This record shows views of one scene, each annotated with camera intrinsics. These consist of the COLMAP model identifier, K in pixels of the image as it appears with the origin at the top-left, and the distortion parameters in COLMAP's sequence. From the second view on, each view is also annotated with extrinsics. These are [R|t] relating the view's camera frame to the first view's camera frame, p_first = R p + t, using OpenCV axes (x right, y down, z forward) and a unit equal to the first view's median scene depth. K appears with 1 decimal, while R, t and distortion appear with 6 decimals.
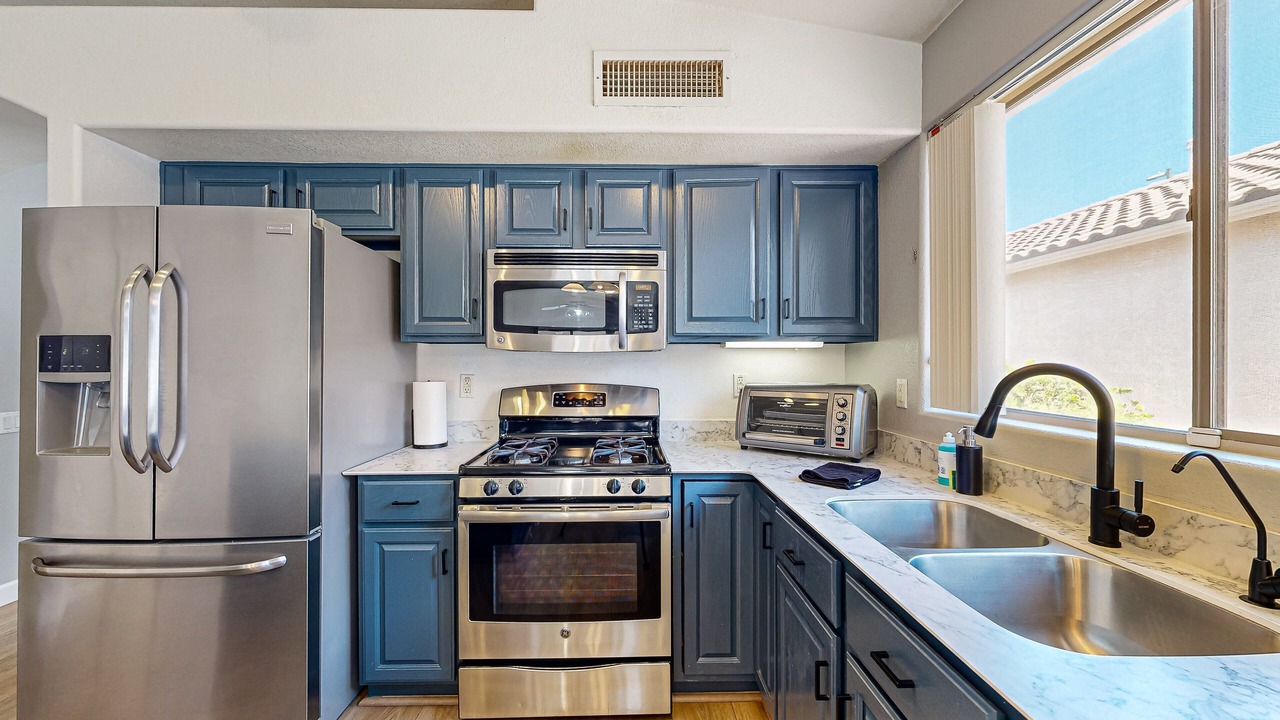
lens RADIAL K [[473.1, 0, 635.3], [0, 473.1, 361.9], [0, 0, 1]] dist [-0.002654, -0.000123]
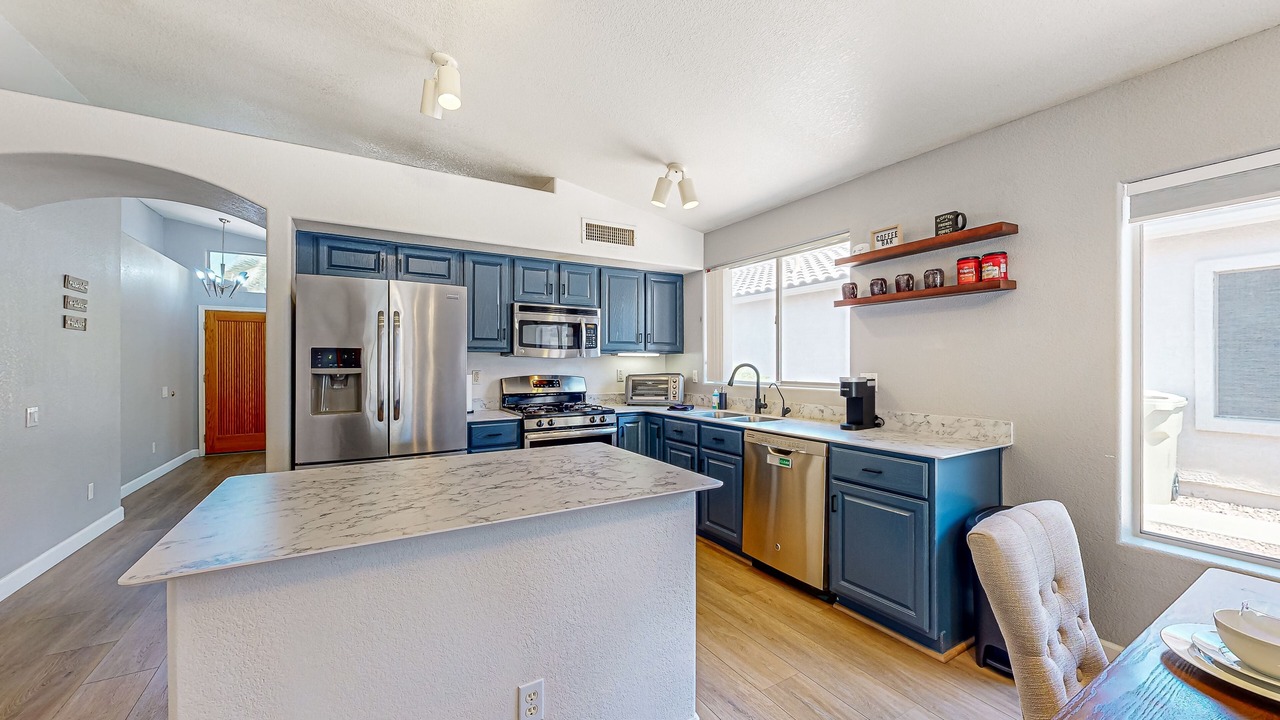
lens RADIAL K [[472.8, 0, 636.6], [0, 472.8, 363.9], [0, 0, 1]] dist [0.016780, 0.000024]
pose [[0.866912, 0.000315, 0.498461, -0.898324], [-0.000310, 1.000000, -0.000093, 0.004370], [-0.498461, -0.000073, 0.866912, -0.933024]]
